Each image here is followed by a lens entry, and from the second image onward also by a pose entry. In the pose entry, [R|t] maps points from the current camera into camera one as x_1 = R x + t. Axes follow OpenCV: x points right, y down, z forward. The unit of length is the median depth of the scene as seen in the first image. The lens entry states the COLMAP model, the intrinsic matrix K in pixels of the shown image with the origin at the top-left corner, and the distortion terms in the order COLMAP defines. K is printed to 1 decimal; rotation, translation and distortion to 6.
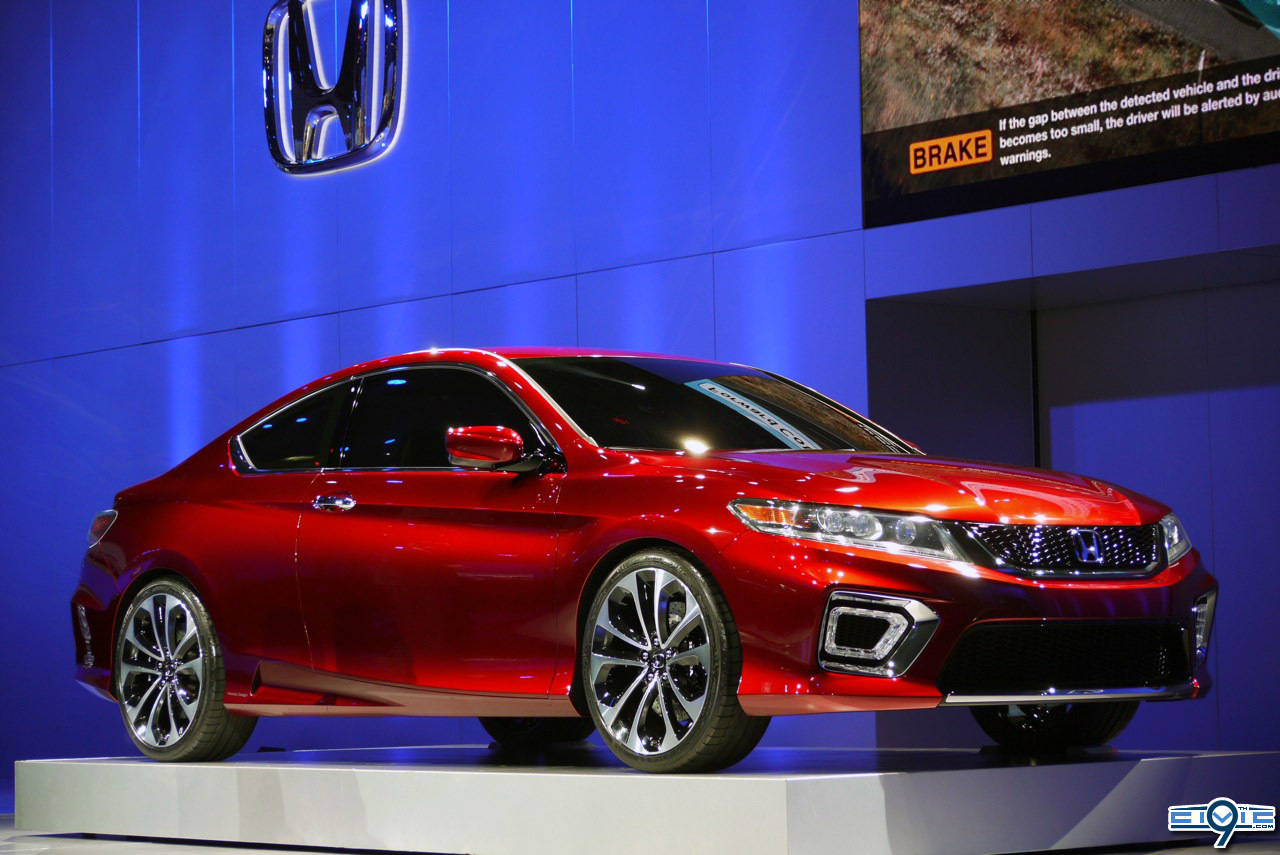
lens RADIAL K [[3325.9, 0, 640.0], [0, 3325.9, 427.5], [0, 0, 1]] dist [-0.028440, -1.309858]
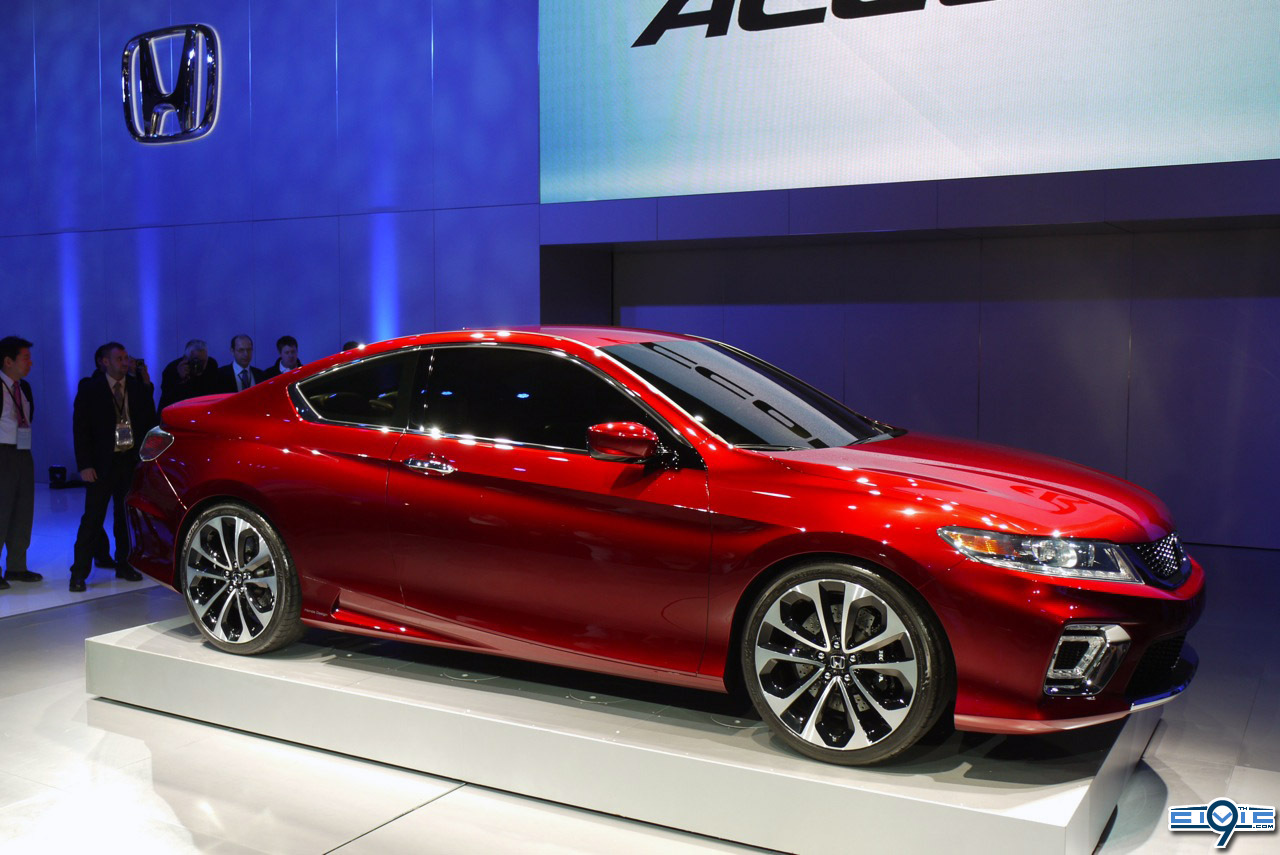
lens RADIAL K [[1243.8, 0, 643.8], [0, 1243.8, 410.0], [0, 0, 1]] dist [-0.157054, 0.396521]
pose [[0.932603, -0.000236, 0.360904, -0.164691], [-0.045757, 0.991853, 0.118887, -0.047059], [-0.357992, -0.127388, 0.924994, 0.543596]]
